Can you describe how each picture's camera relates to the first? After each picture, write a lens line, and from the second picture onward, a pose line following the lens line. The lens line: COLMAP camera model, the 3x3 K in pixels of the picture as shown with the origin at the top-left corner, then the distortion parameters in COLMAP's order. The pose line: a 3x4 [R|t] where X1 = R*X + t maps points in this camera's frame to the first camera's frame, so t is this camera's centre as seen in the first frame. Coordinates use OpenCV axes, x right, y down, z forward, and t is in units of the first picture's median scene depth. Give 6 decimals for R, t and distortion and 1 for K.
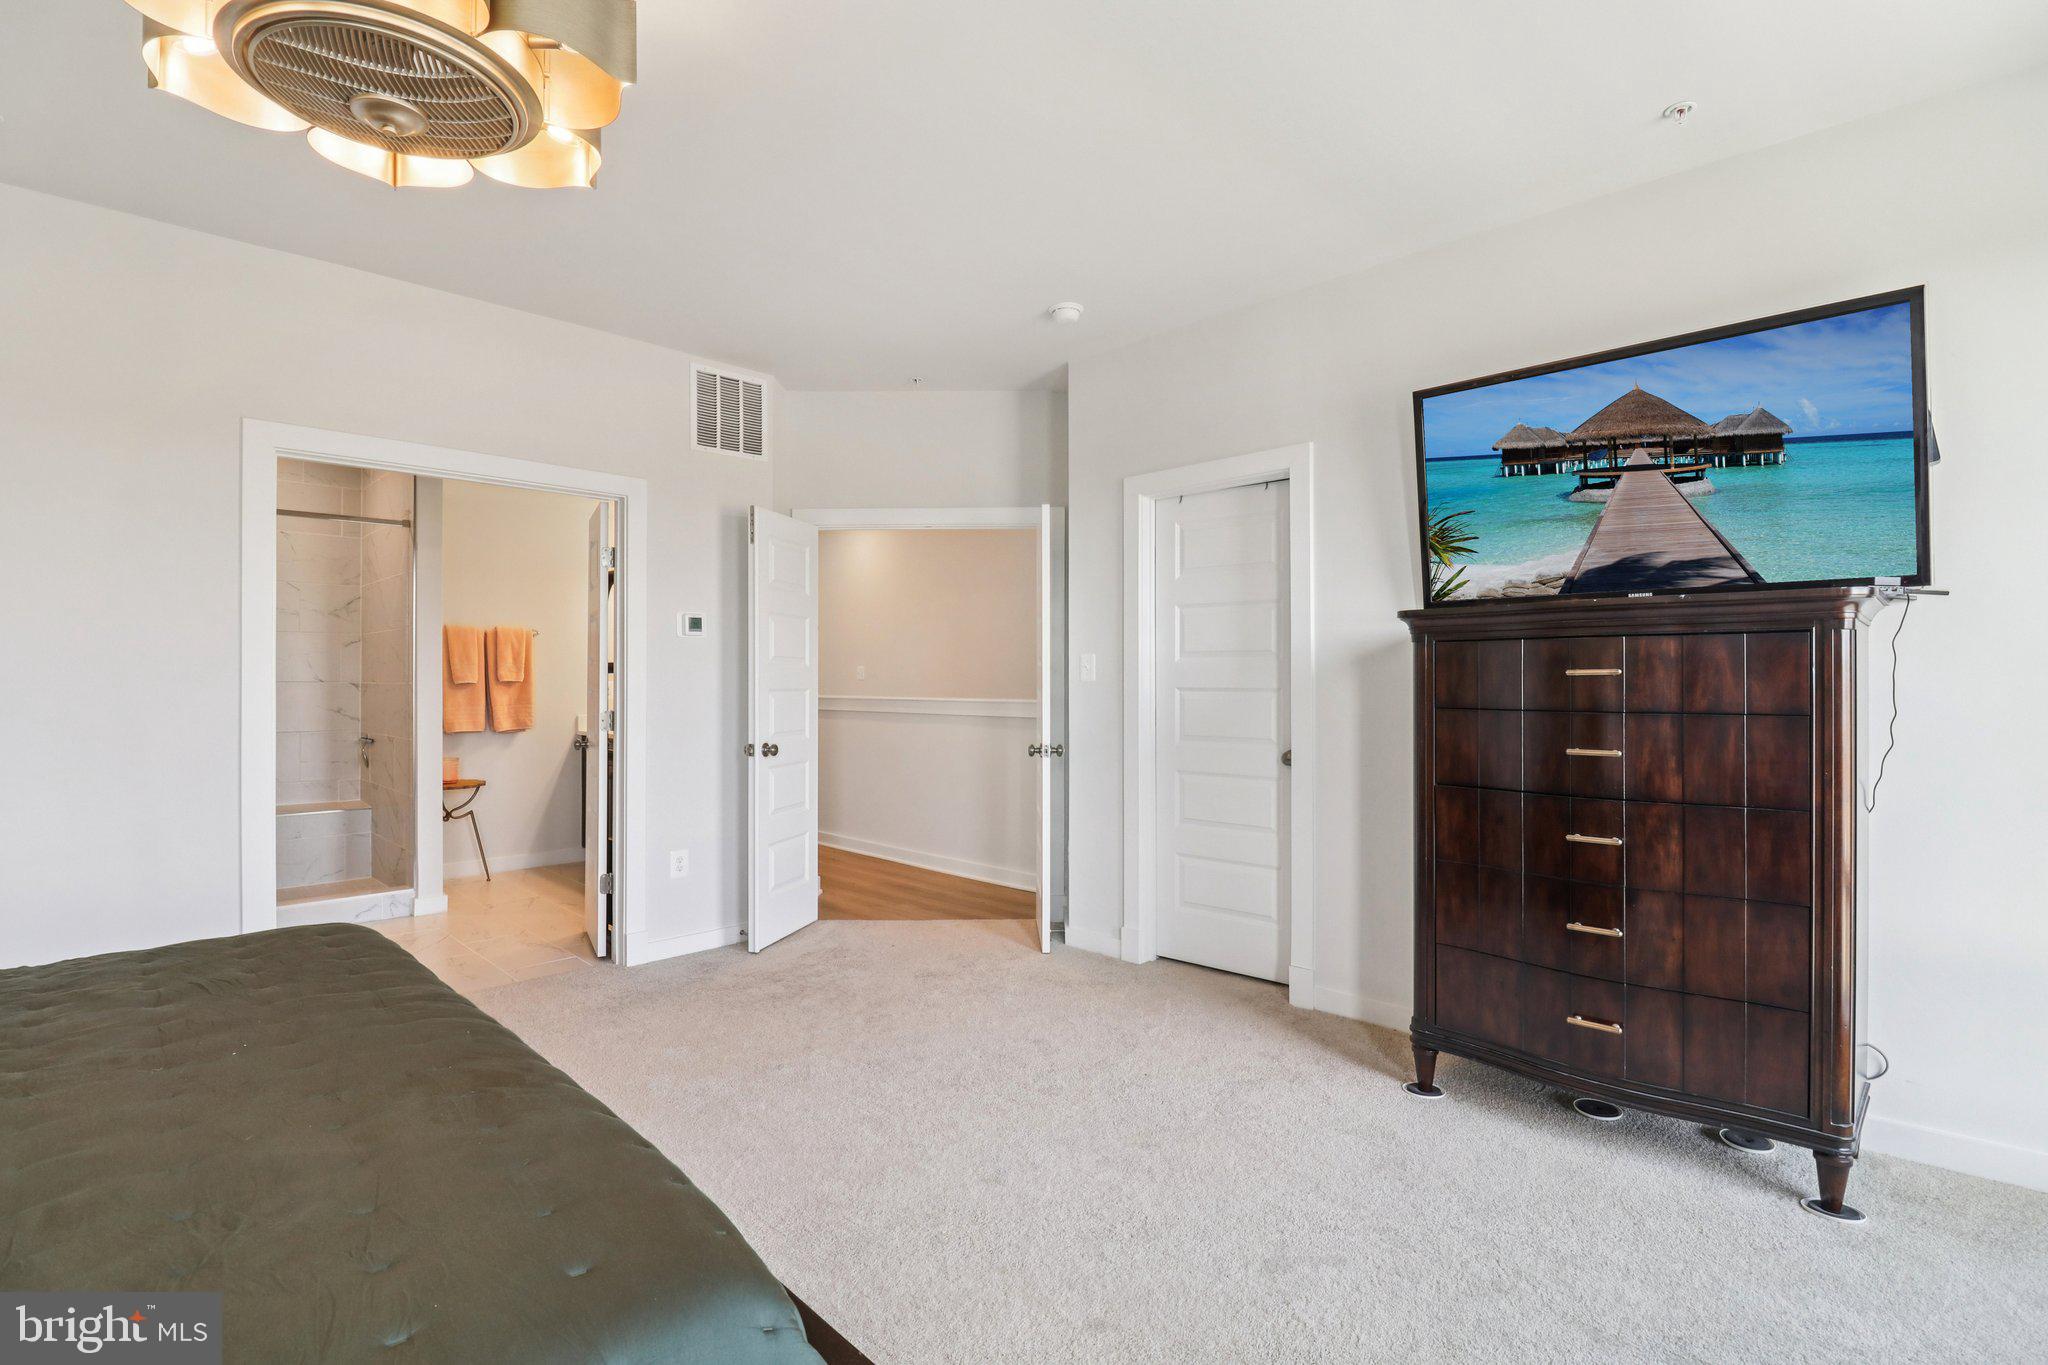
lens RADIAL K [[959.3, 0, 1012.9], [0, 959.3, 686.1], [0, 0, 1]] dist [-0.016435, -0.000006]
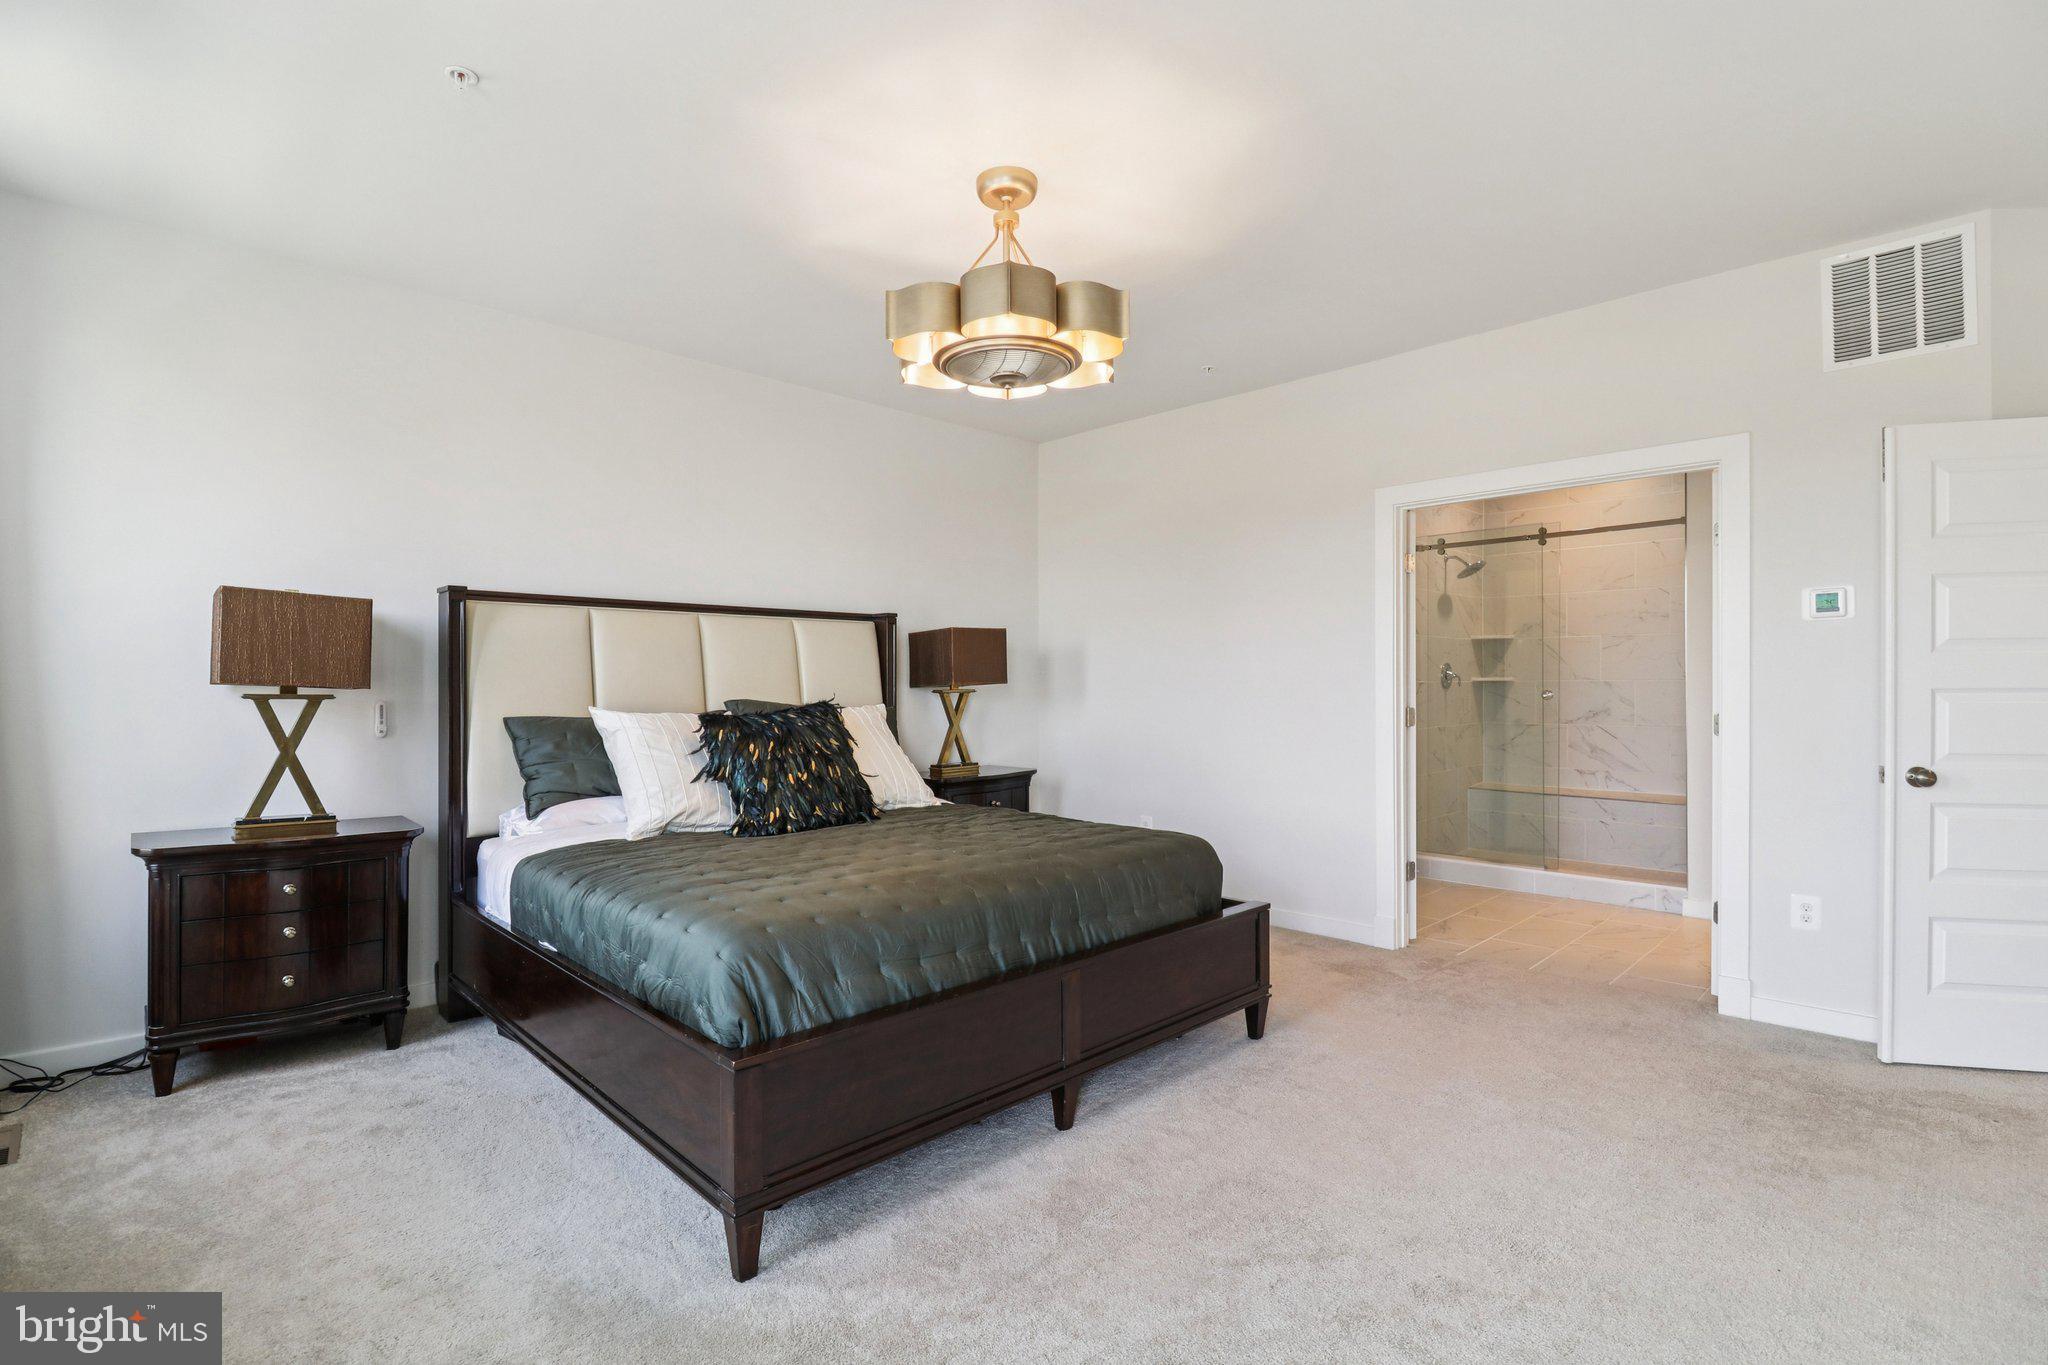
lens RADIAL K [[959.3, 0, 1012.9], [0, 959.3, 686.1], [0, 0, 1]] dist [-0.016435, -0.000006]
pose [[-0.017826, -0.002384, -0.999838, 0.427788], [0.001850, 0.999995, -0.002417, 0.002416], [0.999839, -0.001893, -0.017822, 0.365507]]
